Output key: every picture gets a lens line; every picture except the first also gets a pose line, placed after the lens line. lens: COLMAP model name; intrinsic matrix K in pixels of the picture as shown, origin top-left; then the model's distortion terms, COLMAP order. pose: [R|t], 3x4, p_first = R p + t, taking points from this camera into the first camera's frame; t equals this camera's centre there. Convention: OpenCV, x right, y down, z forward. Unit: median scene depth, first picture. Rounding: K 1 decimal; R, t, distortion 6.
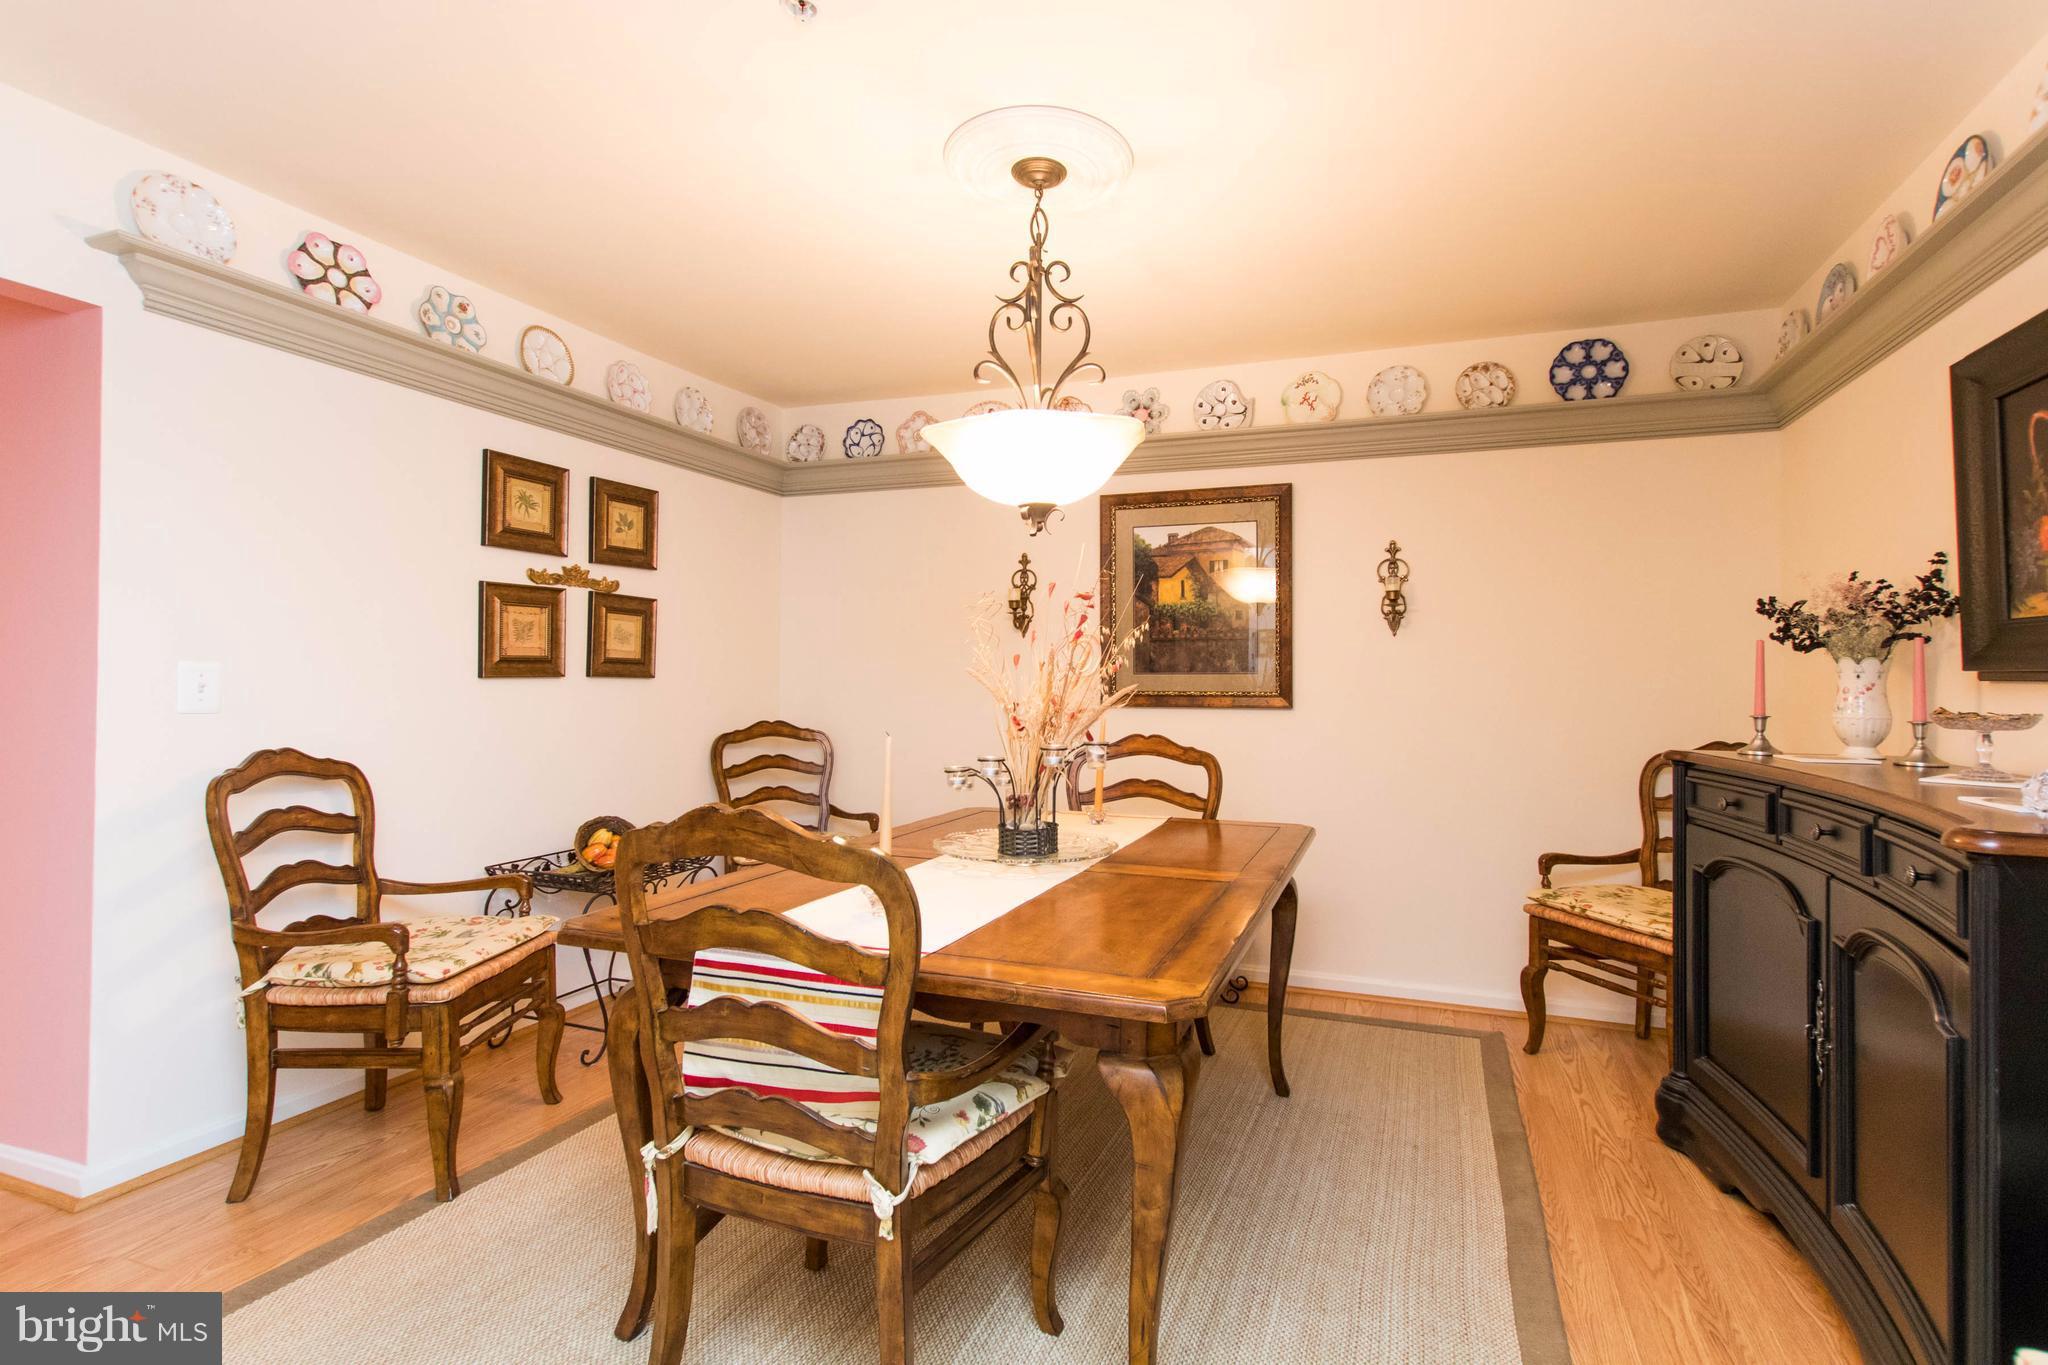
lens RADIAL K [[977.3, 0, 1072.4], [0, 977.3, 665.0], [0, 0, 1]] dist [0.002701, -0.000430]
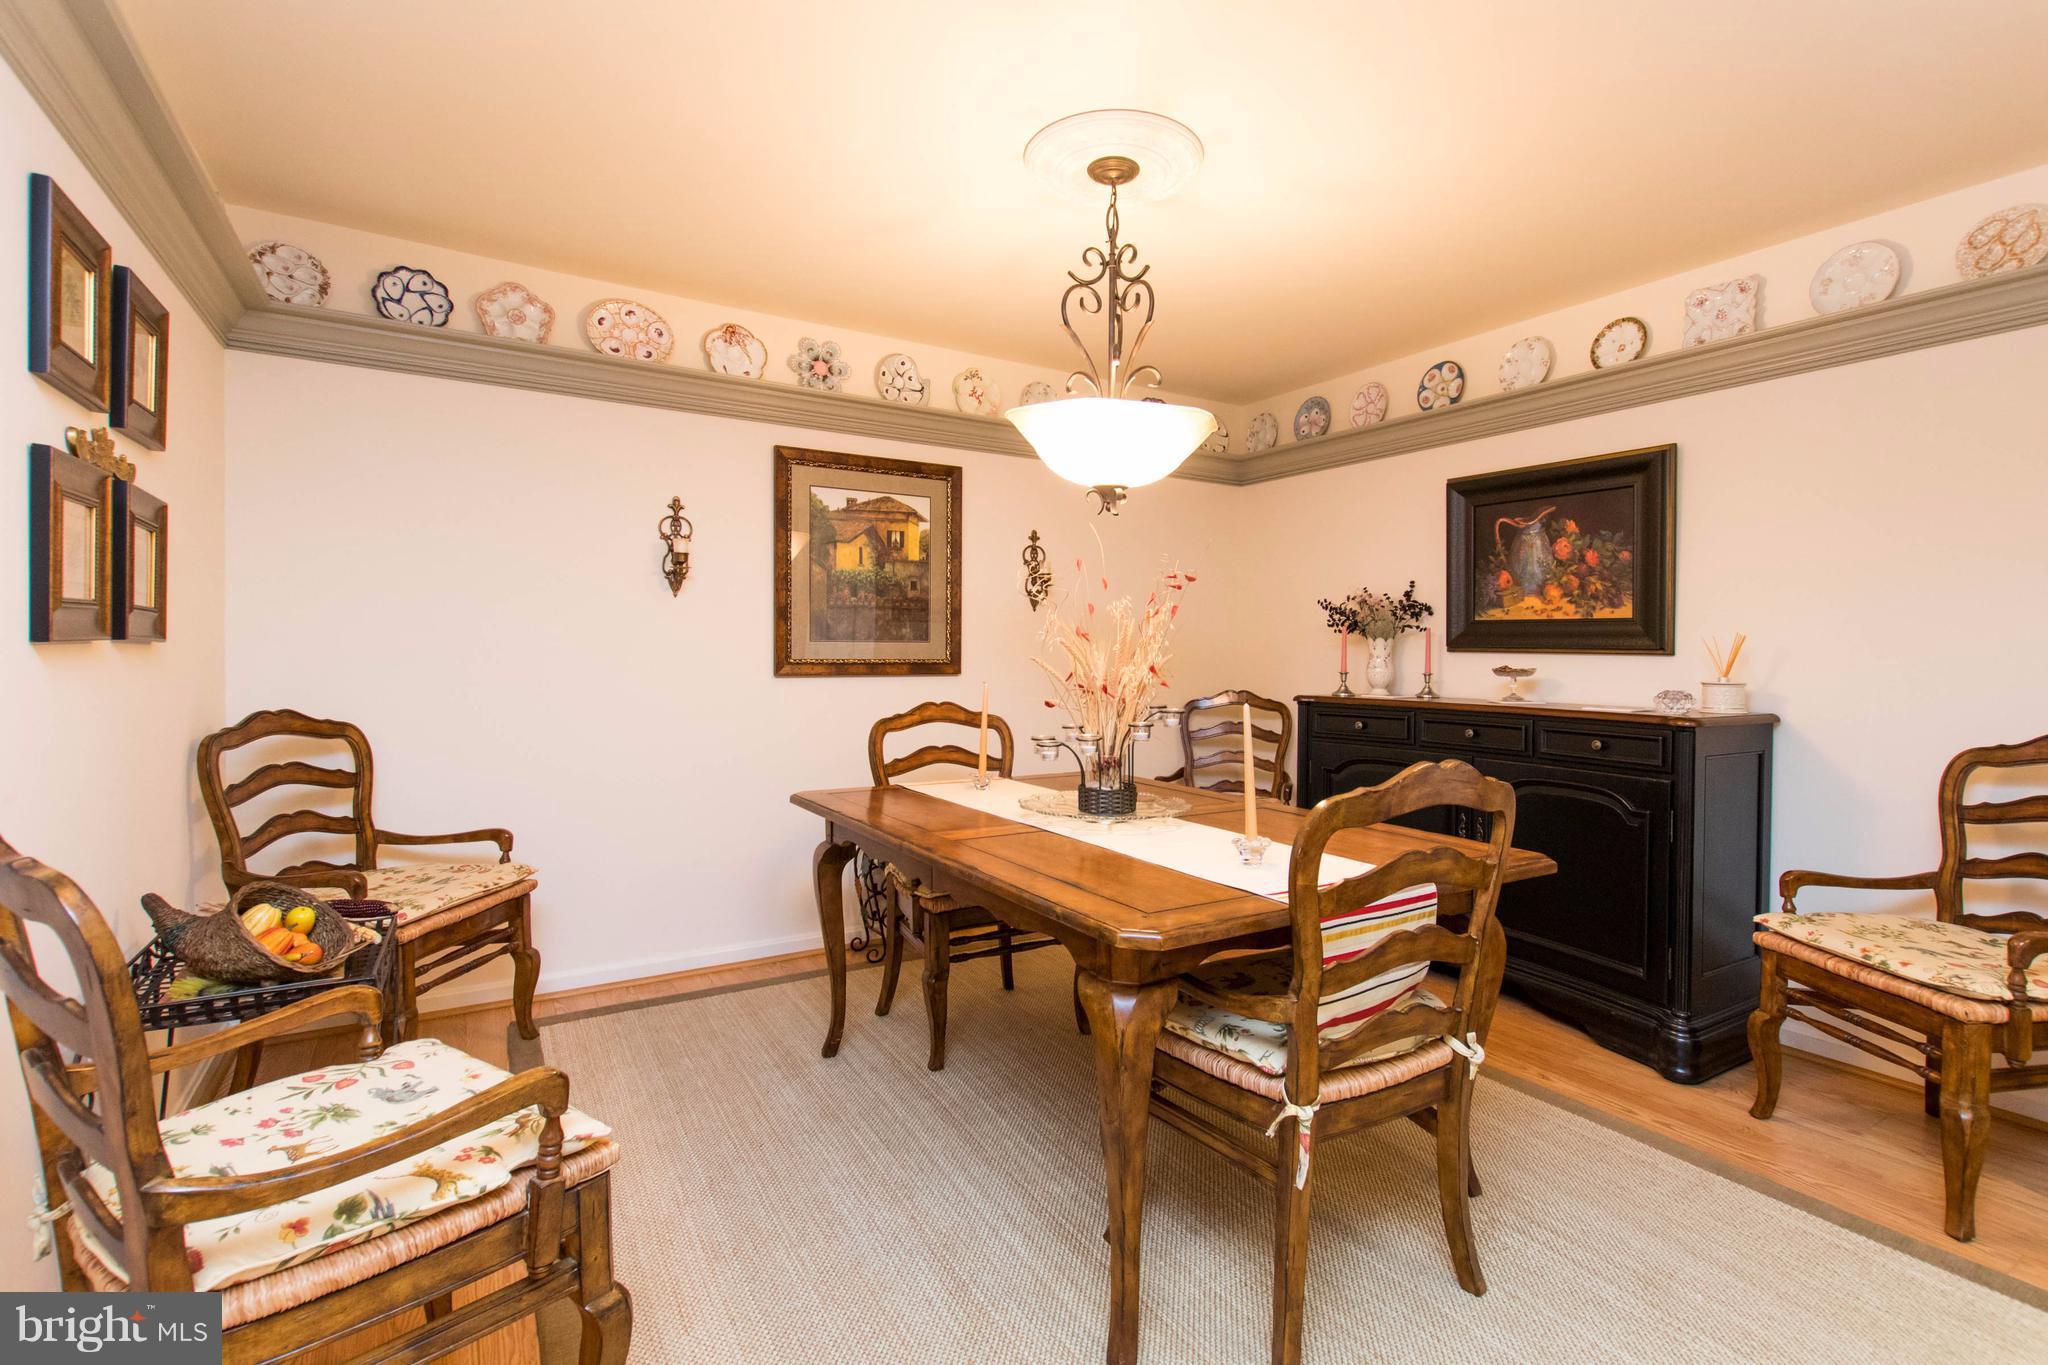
lens RADIAL K [[977.3, 0, 1072.4], [0, 977.3, 665.0], [0, 0, 1]] dist [0.002701, -0.000430]
pose [[0.602645, -0.012452, 0.797912, -0.563199], [-0.017668, 0.999425, 0.028941, 0.000256], [-0.797814, -0.031538, 0.602079, 0.236681]]
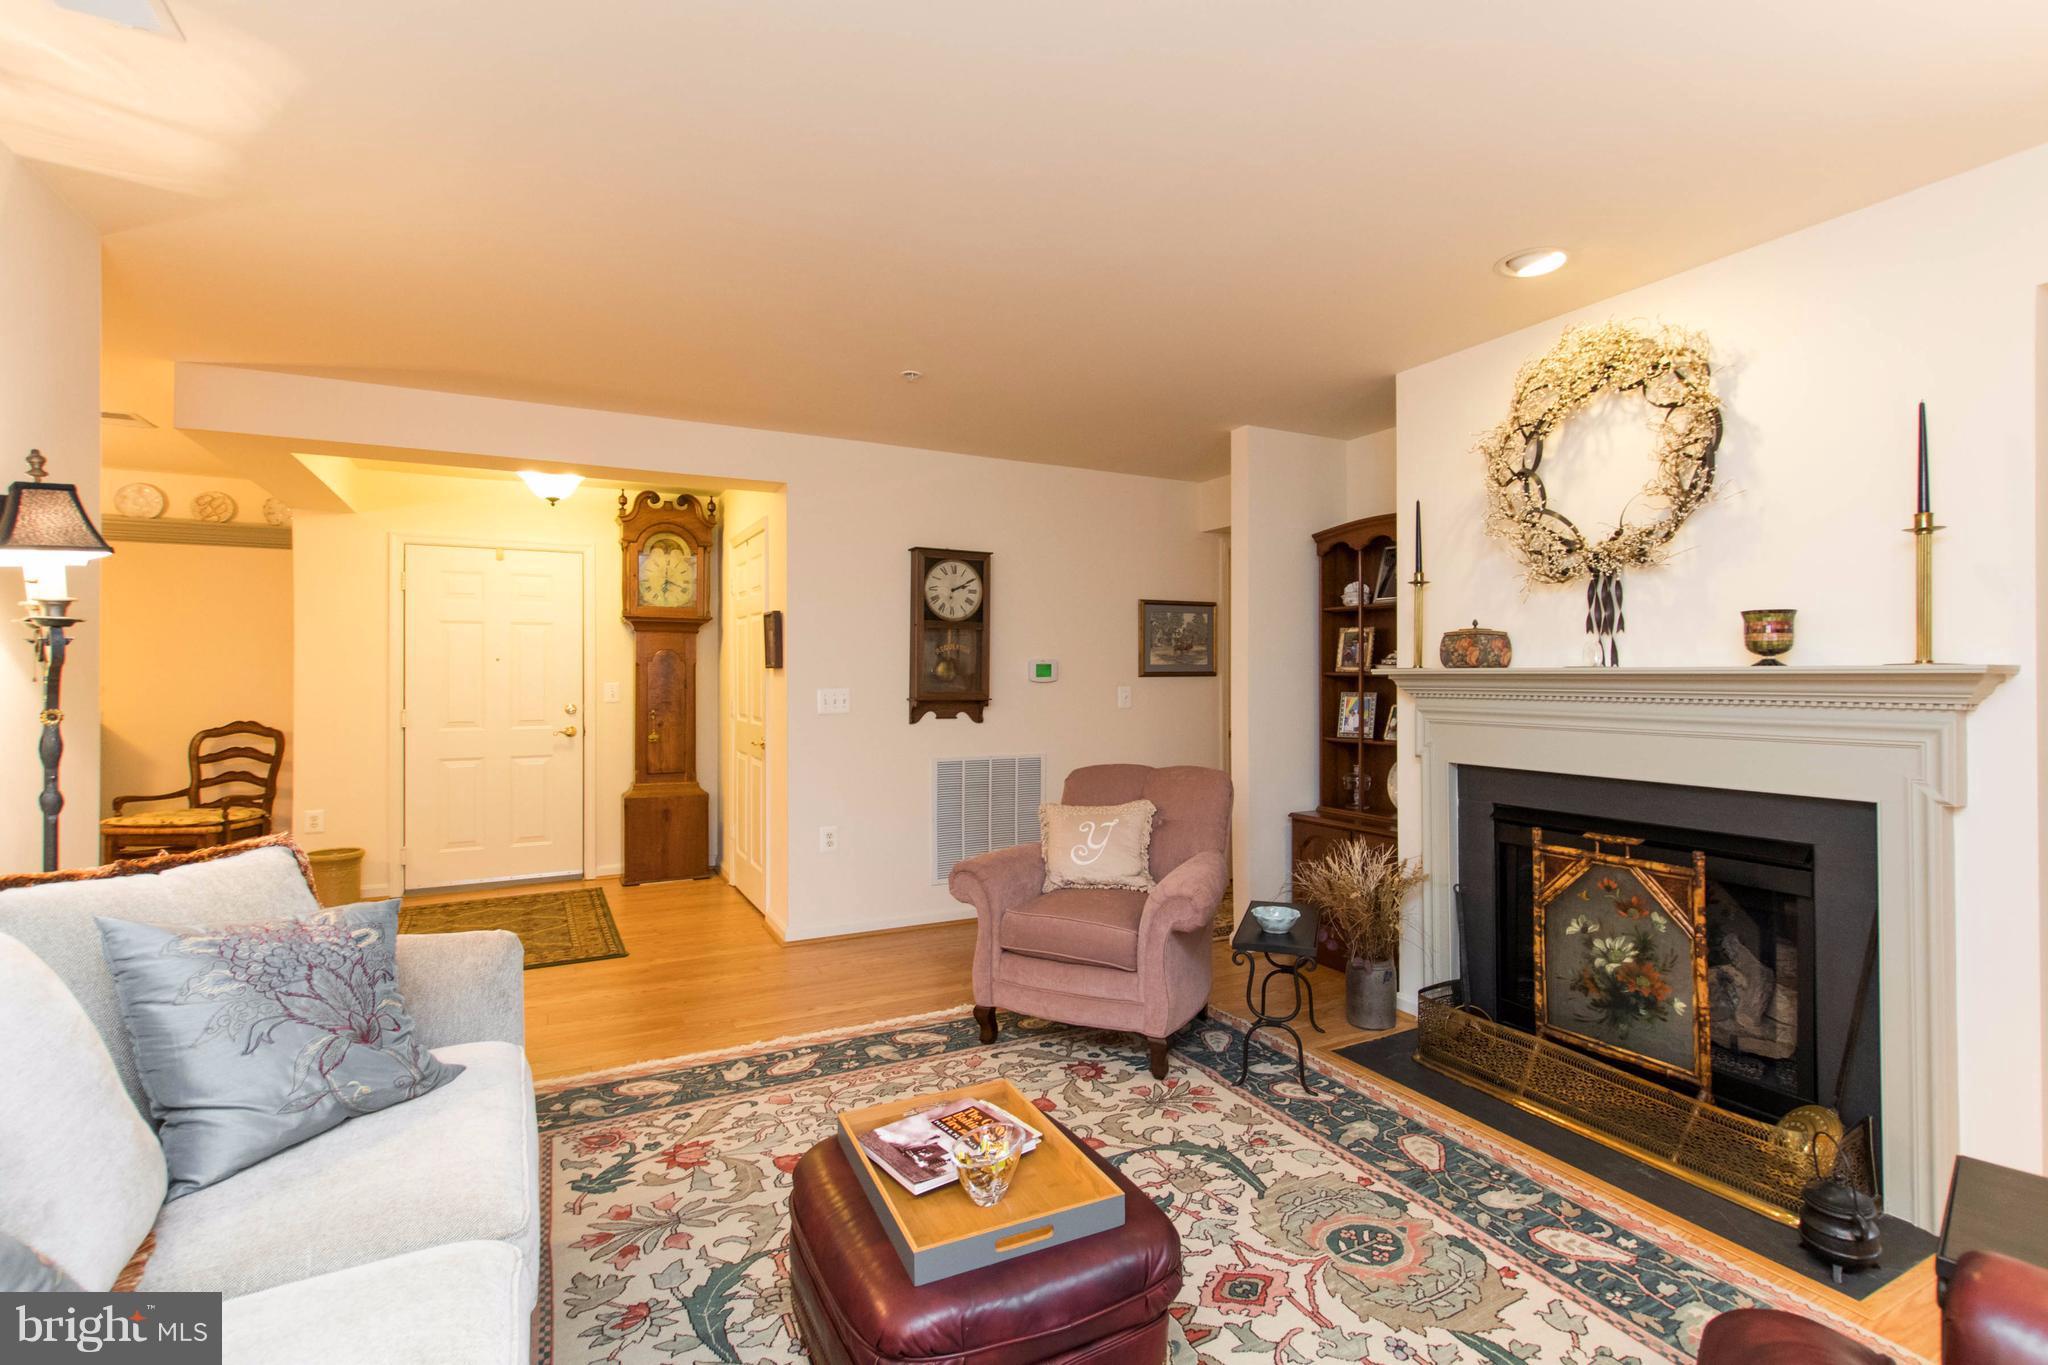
lens RADIAL K [[957.4, 0, 1056.9], [0, 957.4, 672.5], [0, 0, 1]] dist [-0.000254, -0.000407]
pose [[-0.751683, -0.004622, 0.659508, -1.590024], [-0.015245, 0.999830, -0.010369, -0.026669], [-0.659348, -0.017848, -0.751626, 0.385234]]
